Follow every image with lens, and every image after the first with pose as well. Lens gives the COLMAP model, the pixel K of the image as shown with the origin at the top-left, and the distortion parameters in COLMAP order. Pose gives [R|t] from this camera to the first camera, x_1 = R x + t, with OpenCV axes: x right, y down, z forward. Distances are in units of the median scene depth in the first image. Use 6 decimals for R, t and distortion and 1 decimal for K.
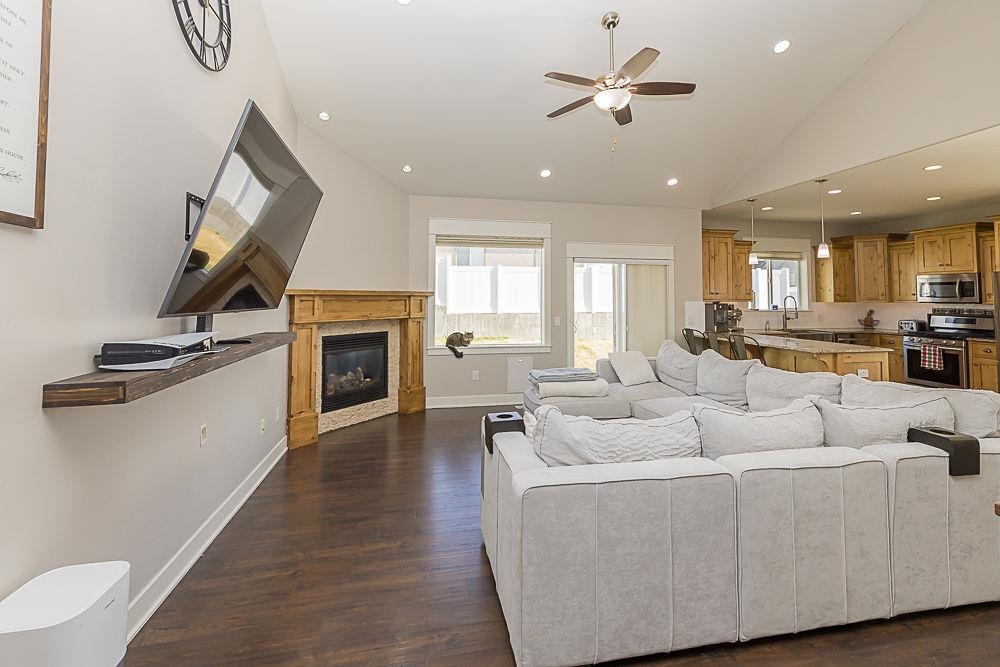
lens RADIAL K [[446.9, 0, 493.7], [0, 446.9, 291.7], [0, 0, 1]] dist [-0.000672, -0.001551]
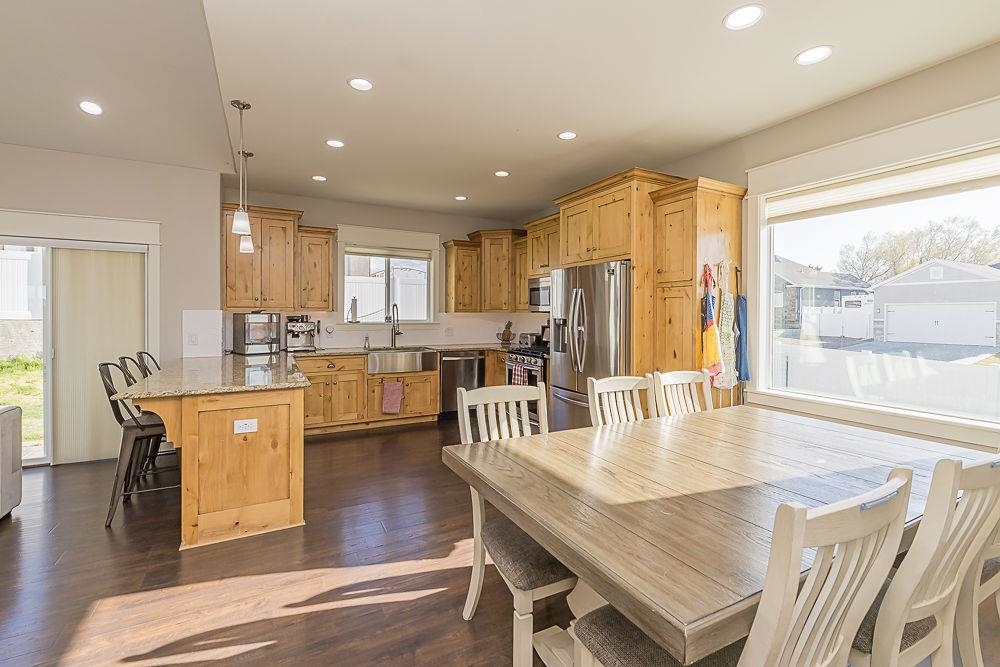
lens RADIAL K [[446.9, 0, 504.4], [0, 446.9, 305.6], [0, 0, 1]] dist [-0.000672, -0.001551]
pose [[0.953307, 0.006612, 0.301931, 0.672311], [-0.005756, 0.999976, -0.003726, 0.015471], [-0.301948, 0.001814, 0.953323, 0.231963]]
